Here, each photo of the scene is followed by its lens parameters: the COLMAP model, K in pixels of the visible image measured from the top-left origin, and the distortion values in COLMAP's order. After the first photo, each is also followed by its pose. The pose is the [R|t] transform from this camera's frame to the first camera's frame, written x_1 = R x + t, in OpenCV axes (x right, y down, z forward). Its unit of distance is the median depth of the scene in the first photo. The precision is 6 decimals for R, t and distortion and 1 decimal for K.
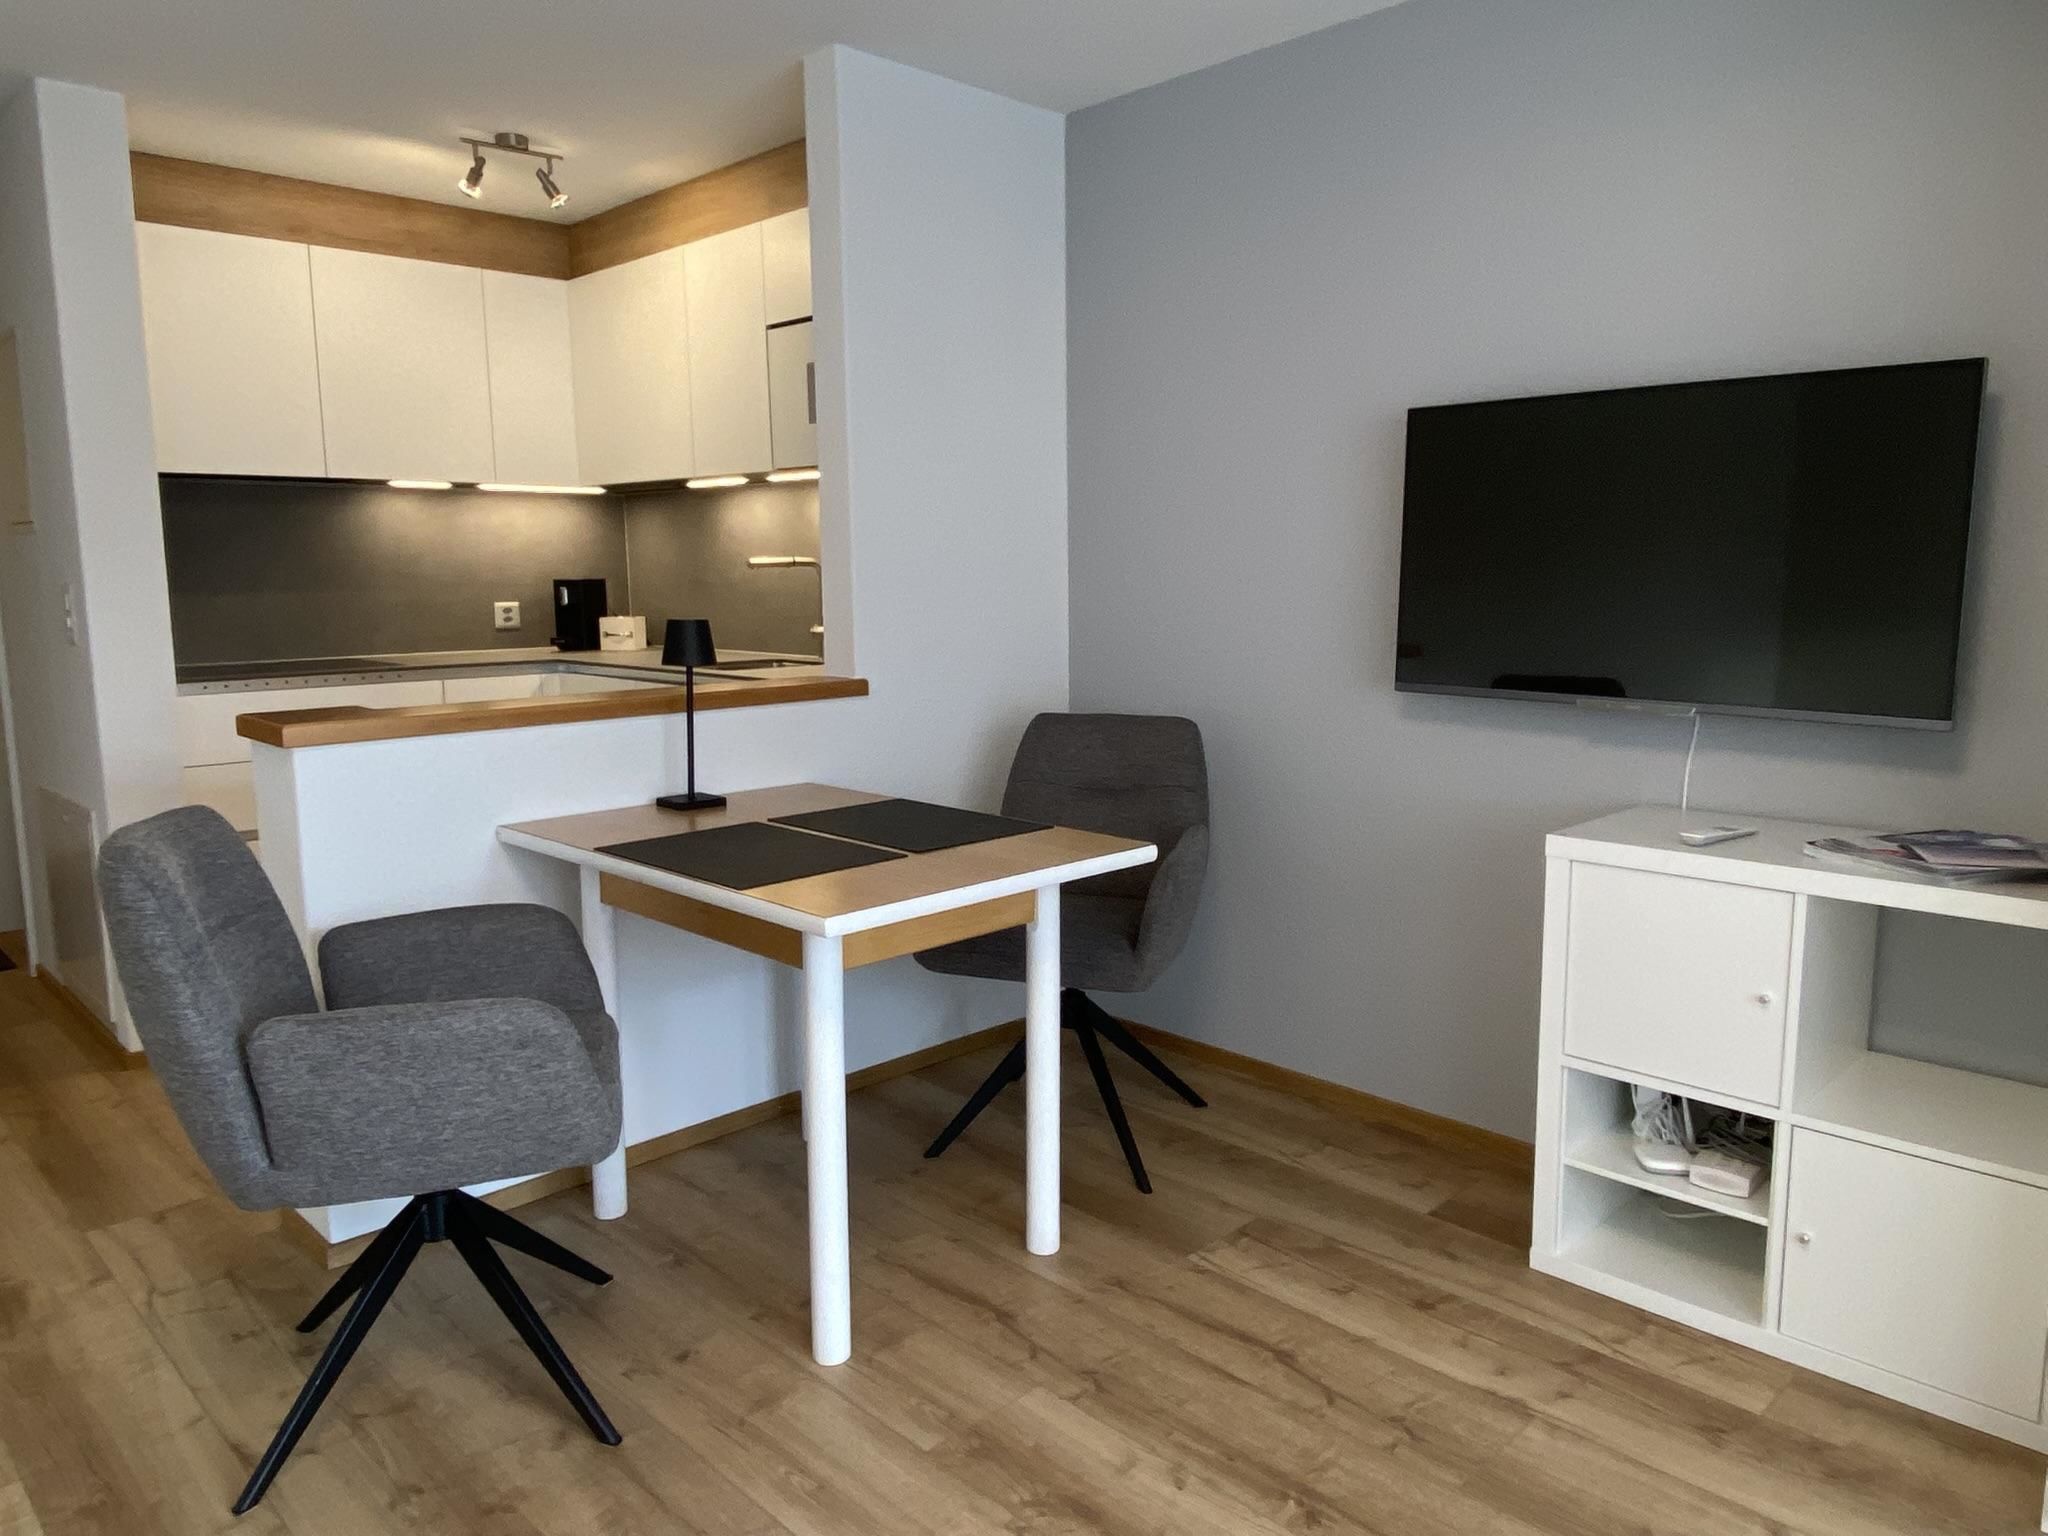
lens RADIAL K [[1391.8, 0, 1025.9], [0, 1391.8, 756.6], [0, 0, 1]] dist [0.081254, -0.096414]
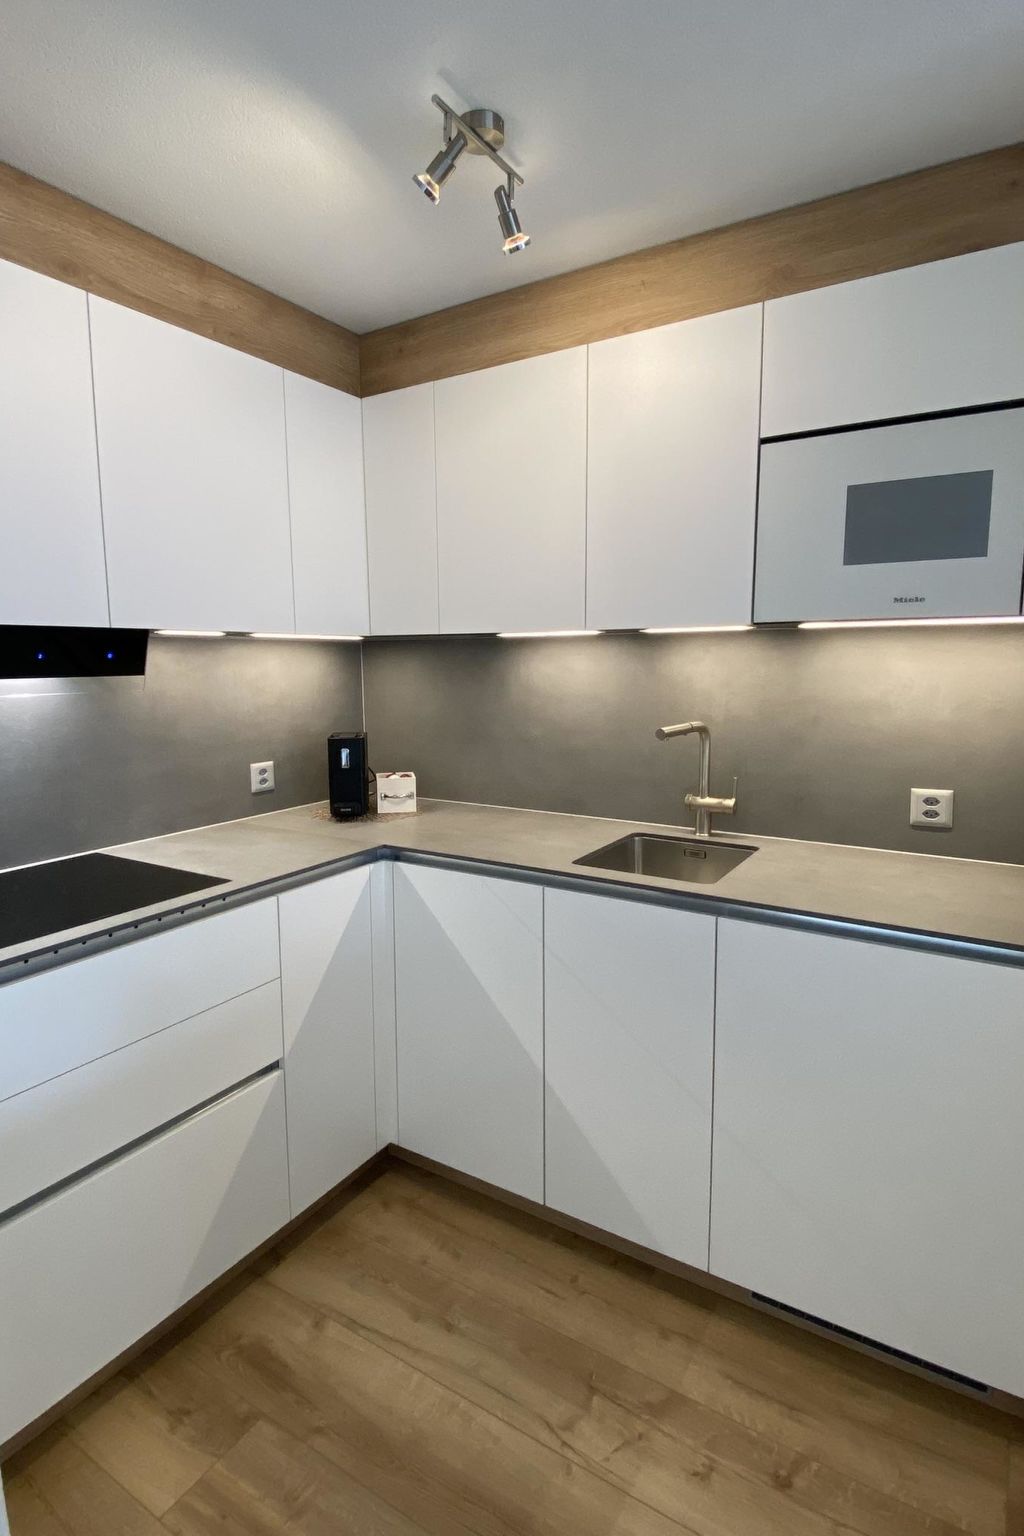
lens RADIAL K [[788.7, 0, 512.0], [0, 788.7, 768.0], [0, 0, 1]] dist [0.001017, 0.000018]
pose [[0.971158, -0.031072, 0.236404, -0.589898], [0.031689, 0.999497, 0.001191, -0.179878], [-0.236322, 0.006335, 0.971654, 0.844204]]
